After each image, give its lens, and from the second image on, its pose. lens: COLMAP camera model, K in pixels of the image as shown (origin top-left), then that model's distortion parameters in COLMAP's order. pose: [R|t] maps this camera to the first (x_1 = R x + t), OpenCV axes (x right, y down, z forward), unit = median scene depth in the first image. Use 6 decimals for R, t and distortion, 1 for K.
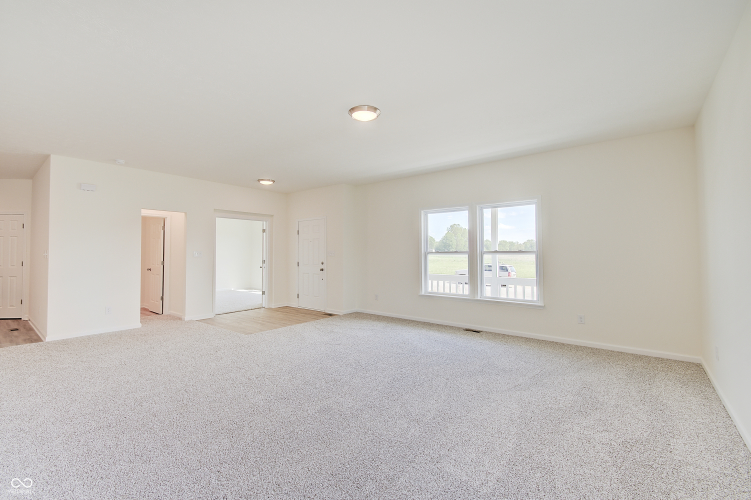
lens RADIAL K [[325.1, 0, 378.8], [0, 325.1, 243.1], [0, 0, 1]] dist [0.003884, -0.004125]
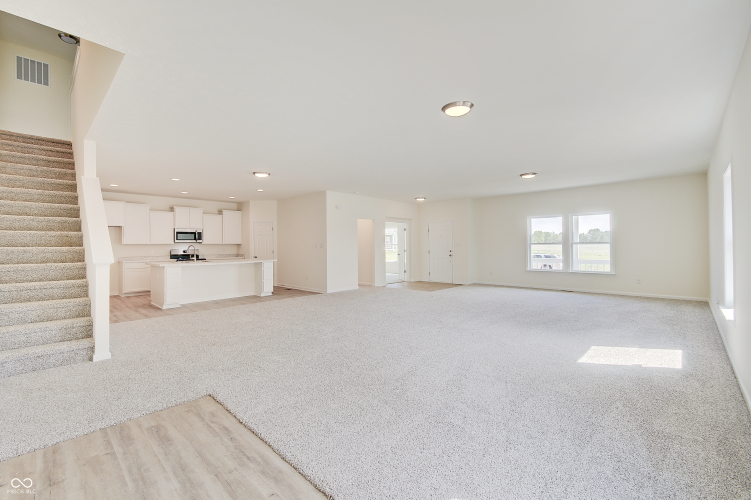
lens RADIAL K [[325.1, 0, 374.3], [0, 325.1, 245.2], [0, 0, 1]] dist [0.003884, -0.004125]
pose [[0.996203, -0.006860, -0.086794, -0.429832], [0.009616, 0.999461, 0.031378, -0.016973], [0.086532, -0.032093, 0.995732, -0.571083]]
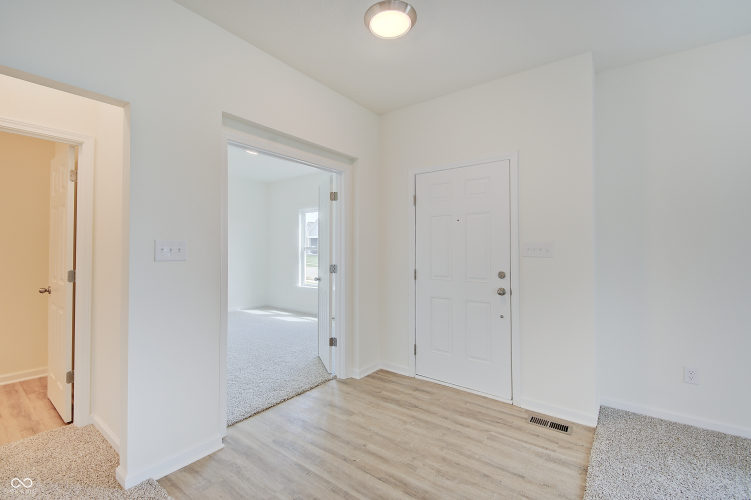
lens RADIAL K [[325.1, 0, 372.4], [0, 325.1, 243.3], [0, 0, 1]] dist [0.003884, -0.004125]
pose [[0.999530, 0.002684, 0.030546, -0.371753], [-0.003055, 0.999922, 0.012094, 0.022050], [-0.030511, -0.012182, 0.999460, 0.676285]]
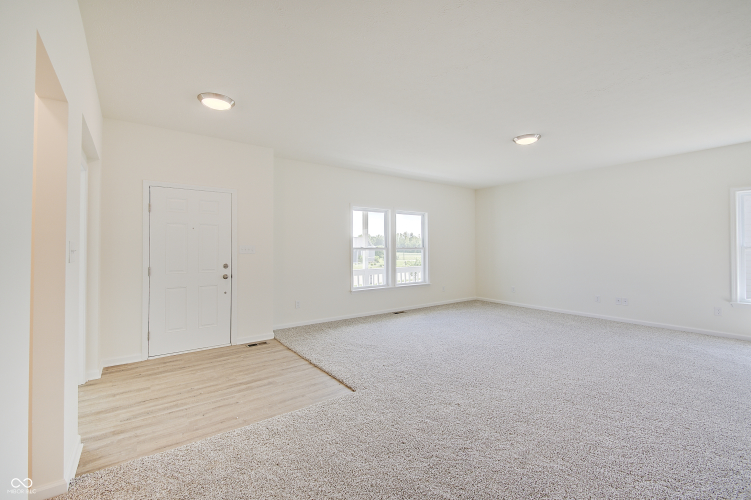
lens RADIAL K [[325.1, 0, 365.1], [0, 325.1, 248.1], [0, 0, 1]] dist [0.003884, -0.004125]
pose [[0.262139, 0.005862, 0.965012, -0.753237], [-0.024953, 0.999688, 0.000705, 0.024027], [-0.964707, -0.024265, 0.262204, 0.648713]]
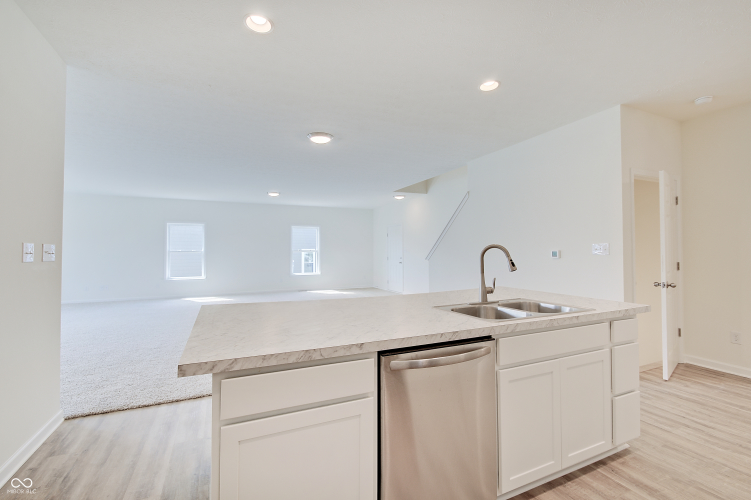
lens RADIAL K [[325.1, 0, 373.9], [0, 325.1, 249.1], [0, 0, 1]] dist [0.003884, -0.004125]
pose [[-0.901739, 0.006497, 0.432233, -1.241168], [-0.009840, 0.999319, -0.035549, 0.033135], [-0.432170, -0.036309, -0.901061, 0.910877]]
